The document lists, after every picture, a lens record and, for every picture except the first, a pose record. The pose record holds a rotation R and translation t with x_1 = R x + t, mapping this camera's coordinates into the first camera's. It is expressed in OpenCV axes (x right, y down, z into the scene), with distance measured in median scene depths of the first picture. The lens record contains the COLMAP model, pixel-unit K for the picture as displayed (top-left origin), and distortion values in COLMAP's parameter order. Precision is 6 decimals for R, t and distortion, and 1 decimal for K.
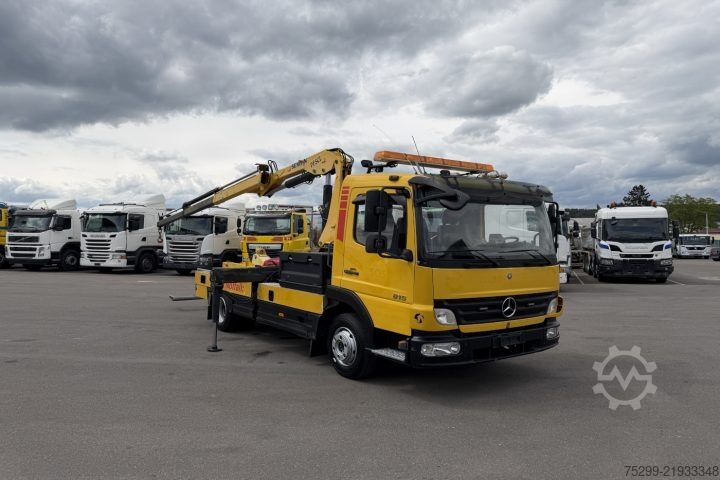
lens RADIAL K [[522.0, 0, 379.0], [0, 522.0, 239.5], [0, 0, 1]] dist [0.007205, 0.000363]
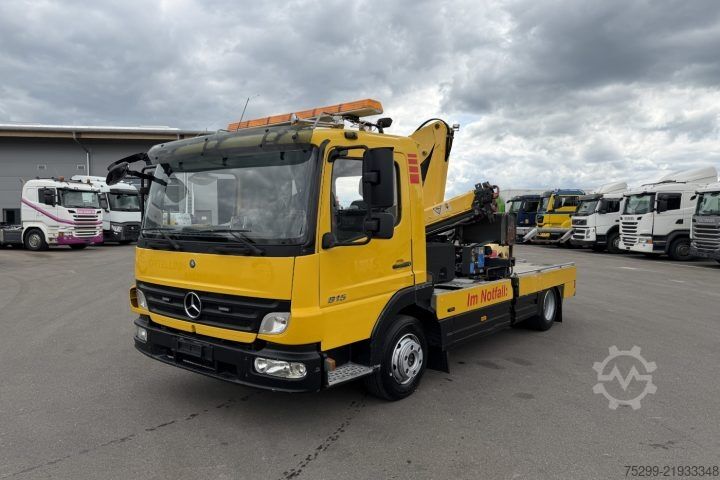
lens RADIAL K [[528.9, 0, 360.0], [0, 528.9, 240.0], [0, 0, 1]] dist [0.003182, -0.002792]
pose [[0.260533, 0.026556, -0.965100, 0.325781], [0.002821, 0.999596, 0.028267, 0.004517], [0.965461, -0.010087, 0.260353, 0.322215]]
